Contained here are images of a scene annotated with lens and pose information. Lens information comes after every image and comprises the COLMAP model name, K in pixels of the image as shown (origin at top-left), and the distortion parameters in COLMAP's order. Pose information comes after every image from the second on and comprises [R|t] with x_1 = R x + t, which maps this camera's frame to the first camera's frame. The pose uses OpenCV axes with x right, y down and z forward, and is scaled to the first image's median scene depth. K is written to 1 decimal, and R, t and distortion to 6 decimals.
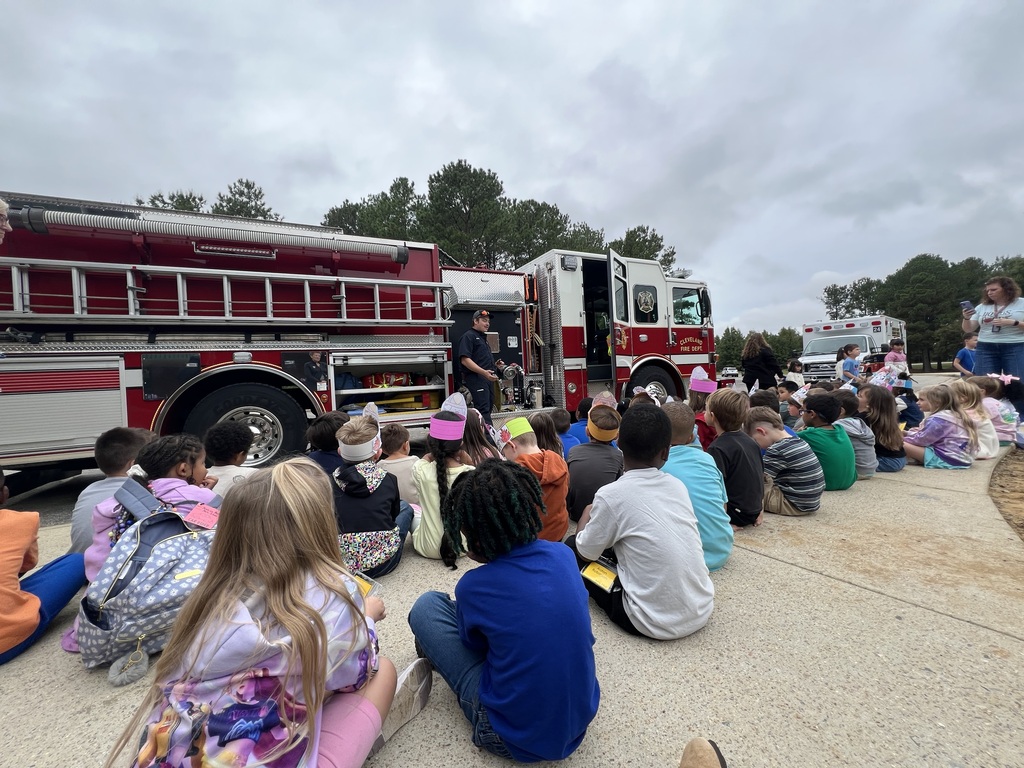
lens RADIAL K [[409.0, 0, 512.0], [0, 409.0, 384.0], [0, 0, 1]] dist [-0.000182, -0.000133]
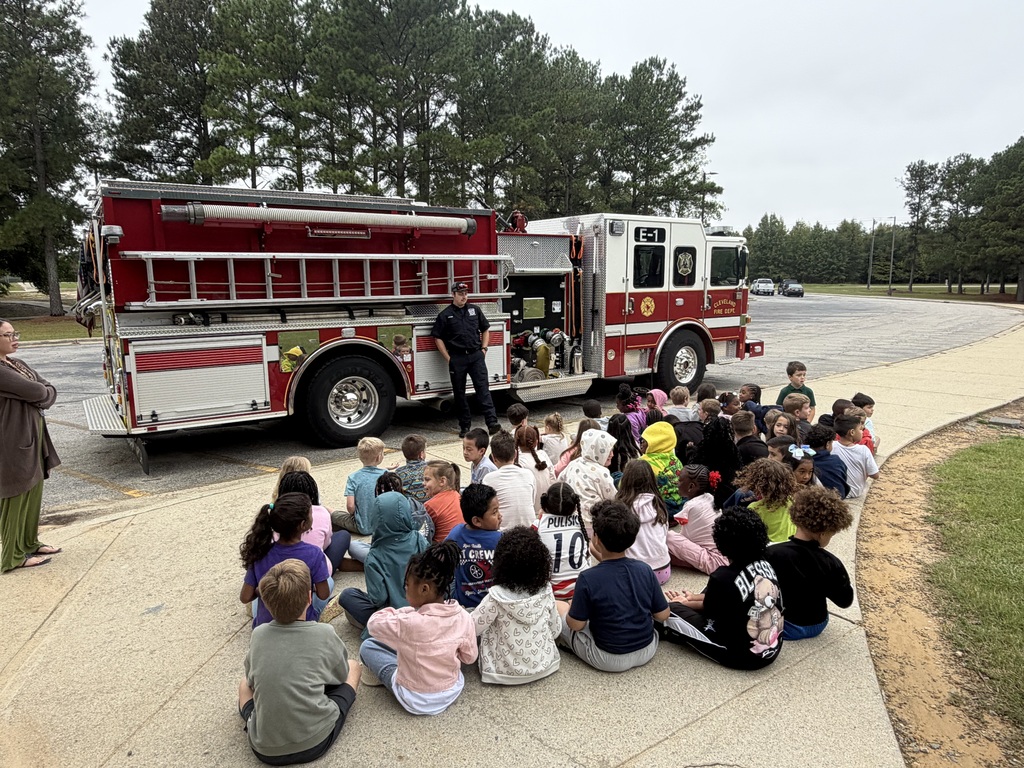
lens RADIAL K [[659.0, 0, 512.0], [0, 659.0, 384.0], [0, 0, 1]] dist [0.000430, 0.002772]
pose [[0.990438, 0.025061, 0.135663, -0.280913], [-0.044650, 0.988666, 0.143341, -0.125614], [-0.130533, -0.148028, 0.980331, -0.513916]]
